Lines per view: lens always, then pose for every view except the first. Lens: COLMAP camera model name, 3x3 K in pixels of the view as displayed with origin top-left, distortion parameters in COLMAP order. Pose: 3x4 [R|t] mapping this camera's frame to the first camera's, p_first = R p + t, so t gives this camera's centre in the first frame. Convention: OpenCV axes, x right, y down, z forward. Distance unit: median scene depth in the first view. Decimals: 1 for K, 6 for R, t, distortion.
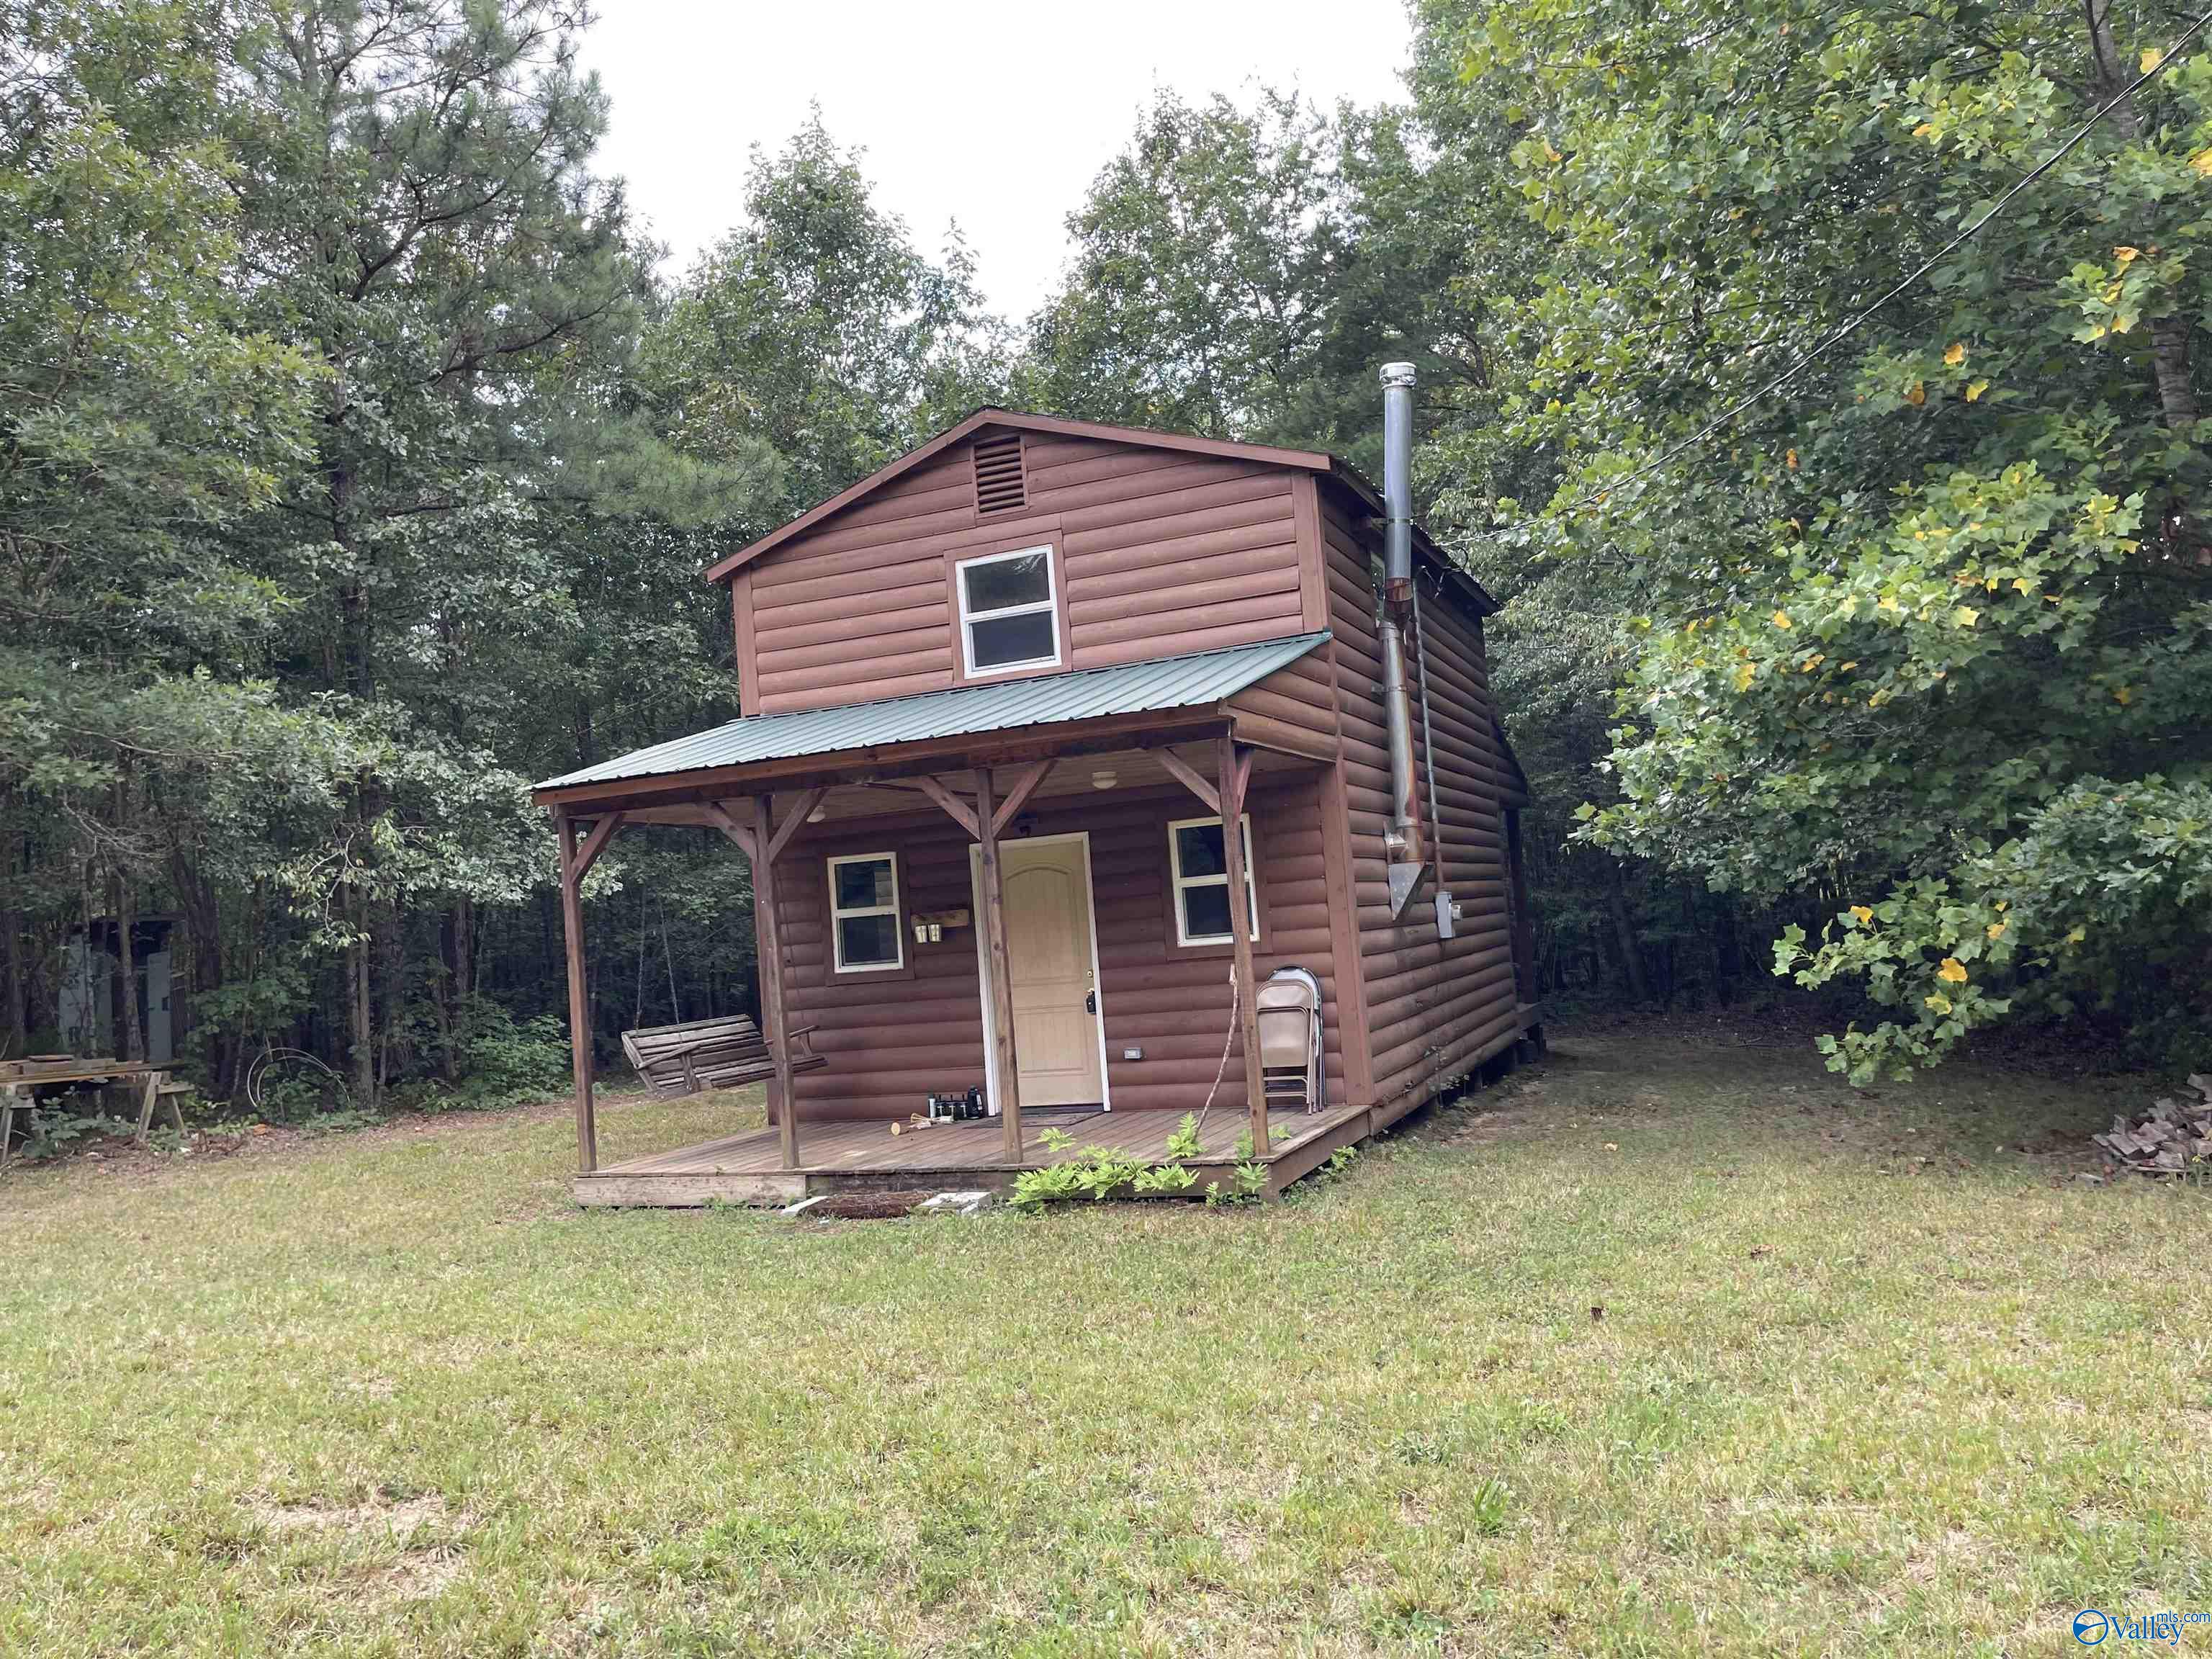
lens RADIAL K [[1669.7, 0, 1117.0], [0, 1669.7, 861.4], [0, 0, 1]] dist [0.074170, -0.095660]
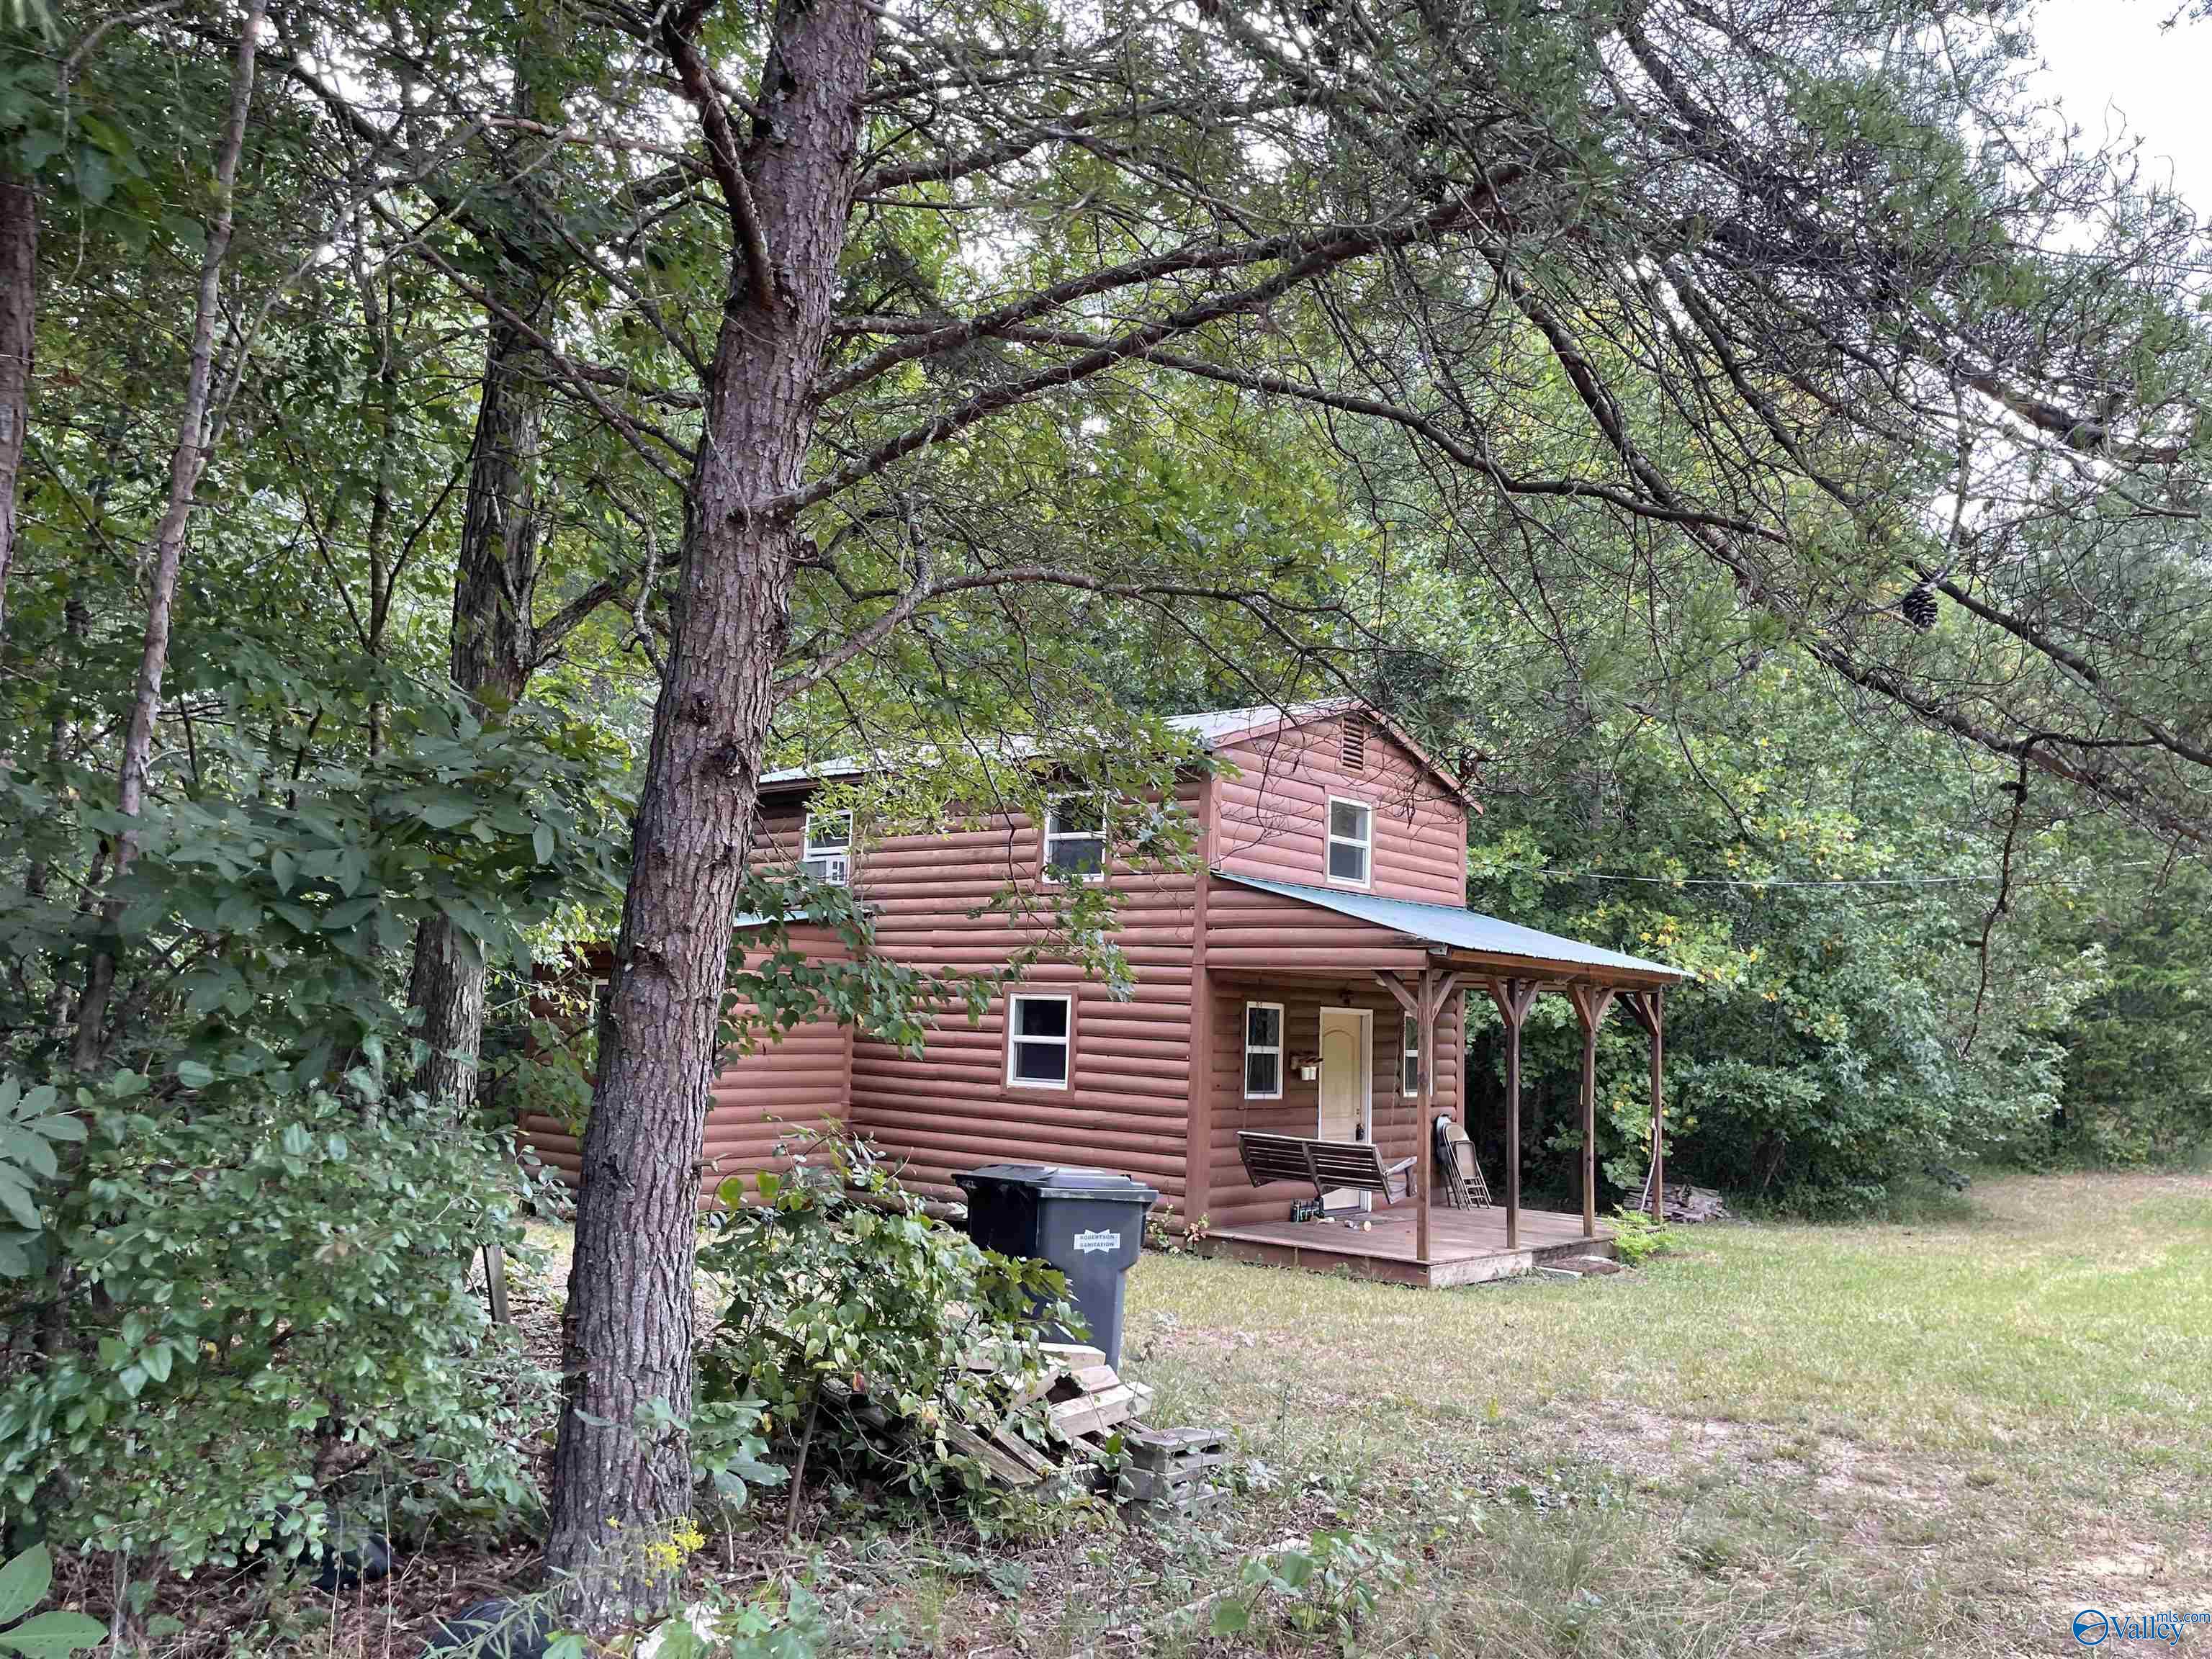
lens RADIAL K [[1669.7, 0, 1117.6], [0, 1669.7, 835.1], [0, 0, 1]] dist [0.074170, -0.095660]
pose [[0.311080, 0.197713, 0.929591, -1.399385], [-0.101562, 0.979436, -0.174328, 0.103724], [-0.944941, -0.040181, 0.324763, 0.733624]]
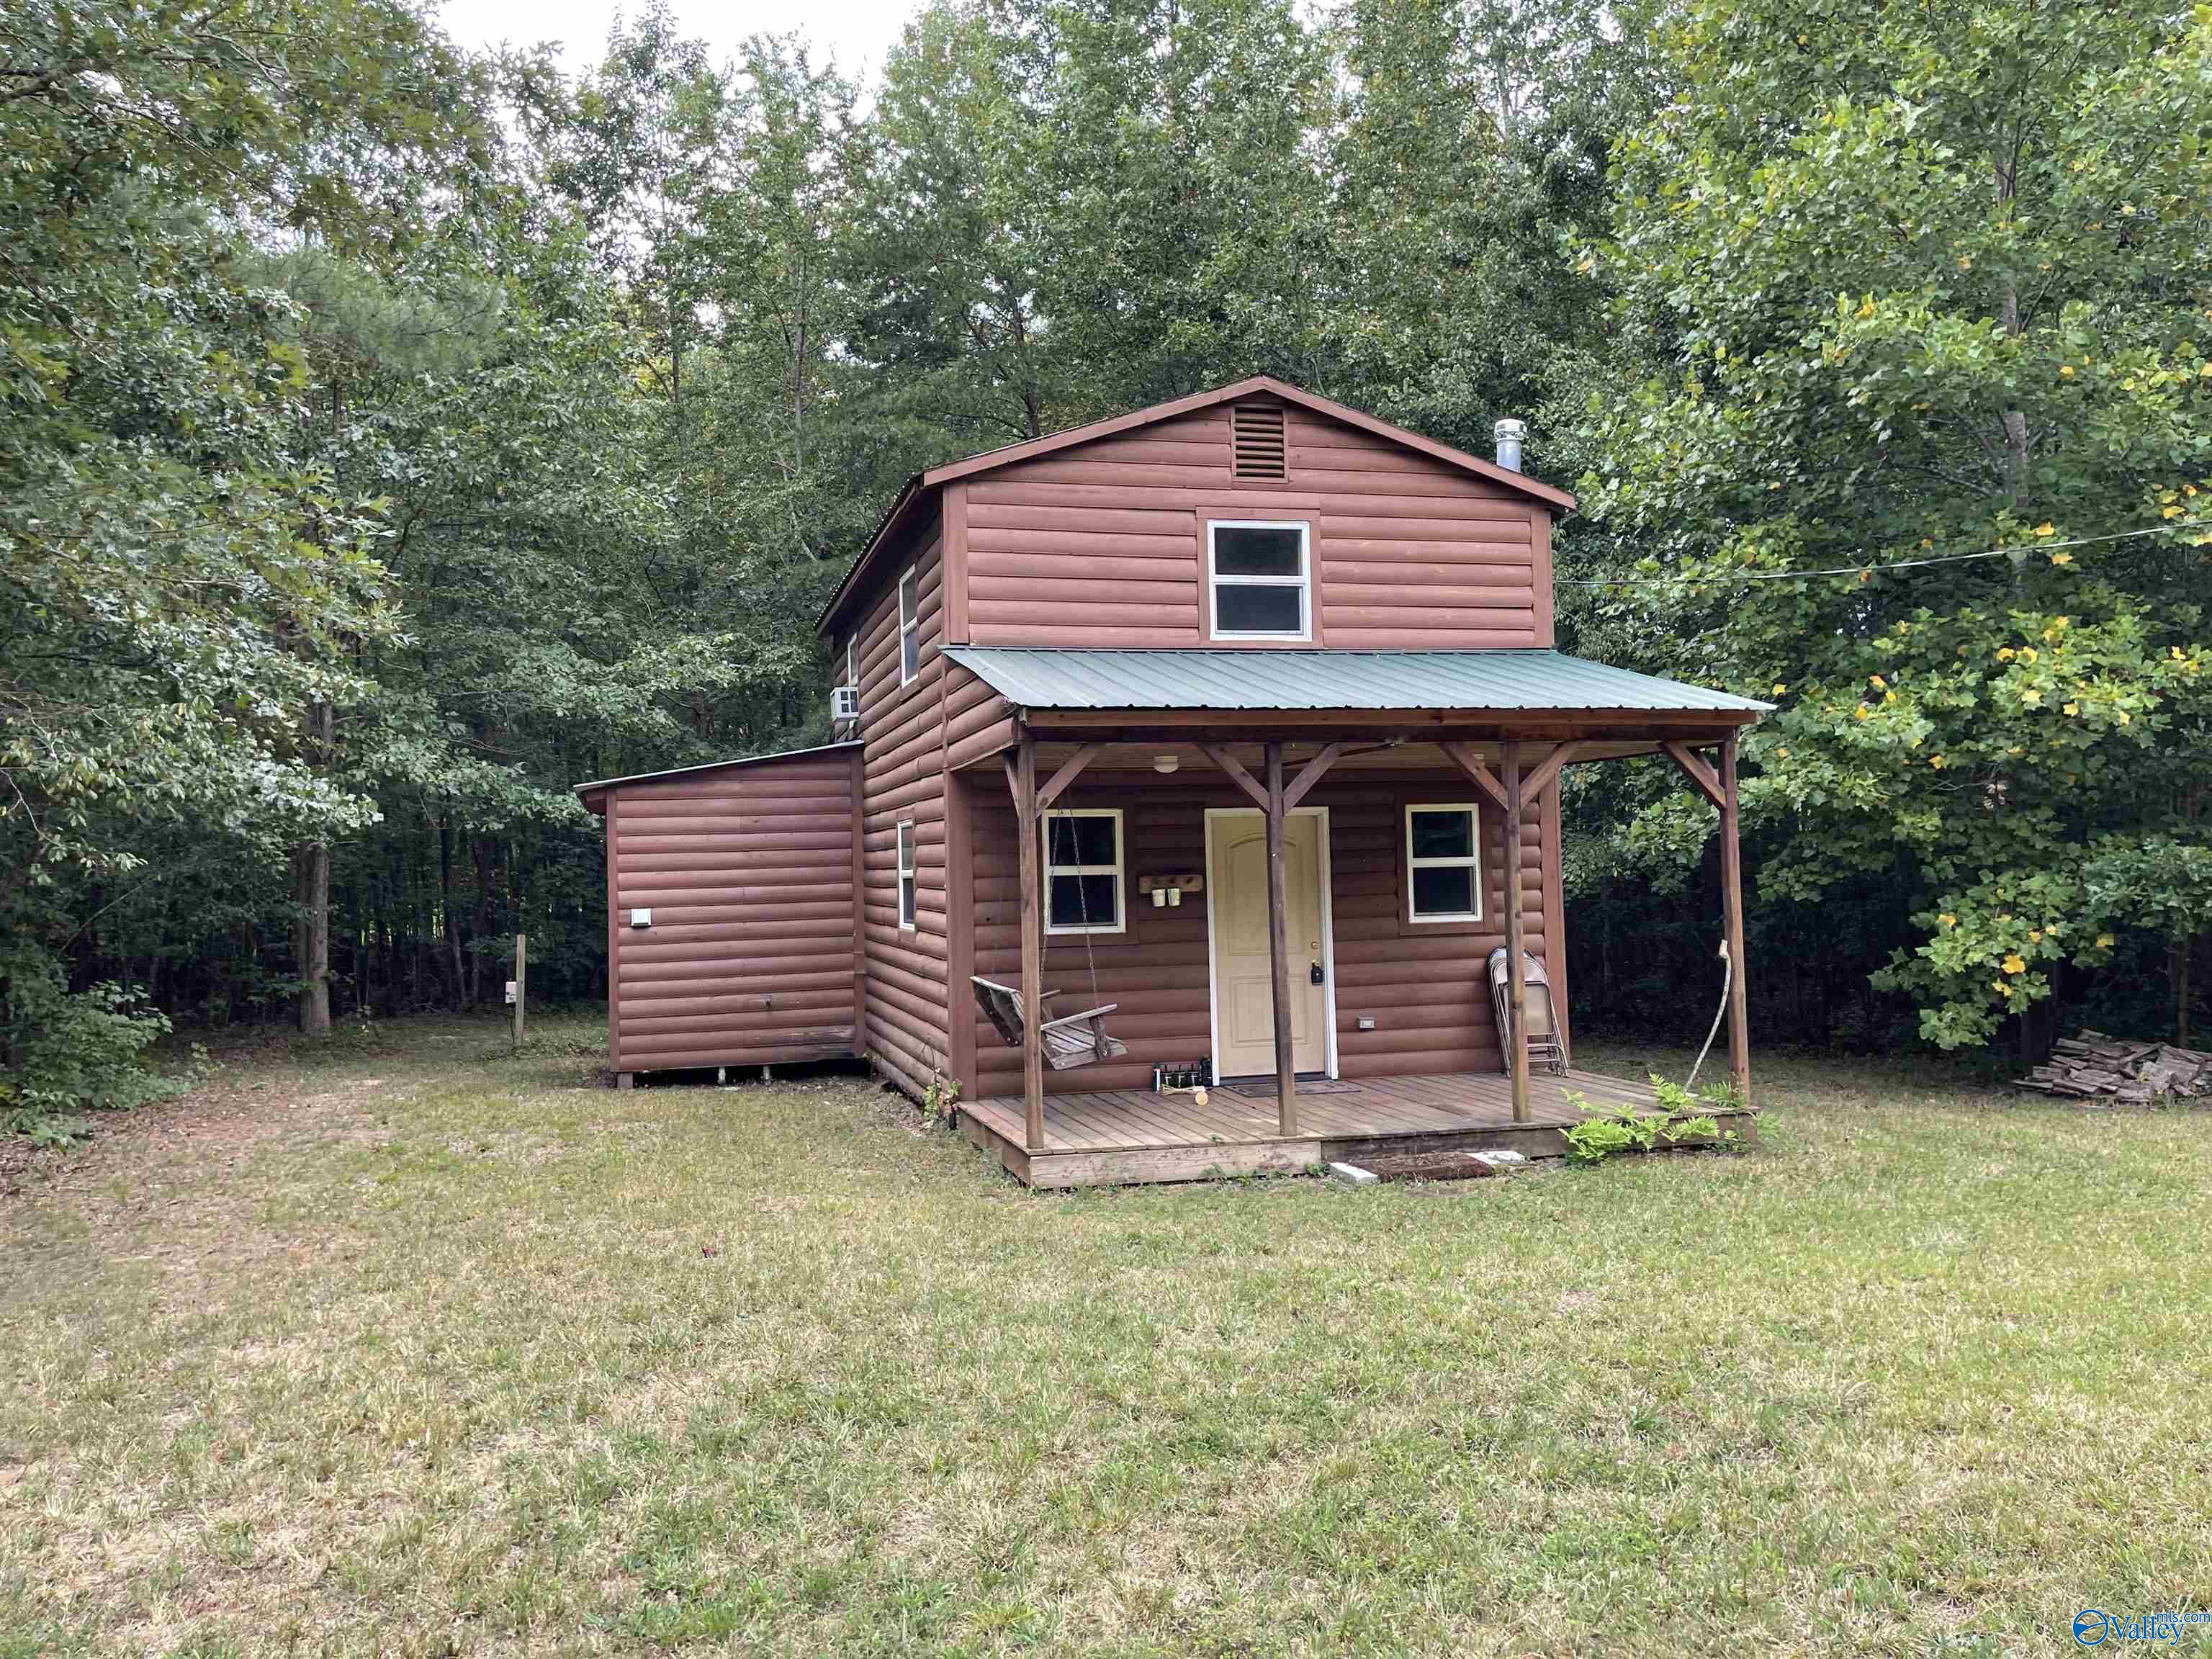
lens RADIAL K [[1669.7, 0, 1097.9], [0, 1669.7, 837.3], [0, 0, 1]] dist [0.074170, -0.095660]
pose [[0.802417, 0.074697, 0.592070, -0.721875], [-0.065335, 0.997168, -0.037258, 0.047344], [-0.593176, -0.008787, 0.805025, 0.251177]]
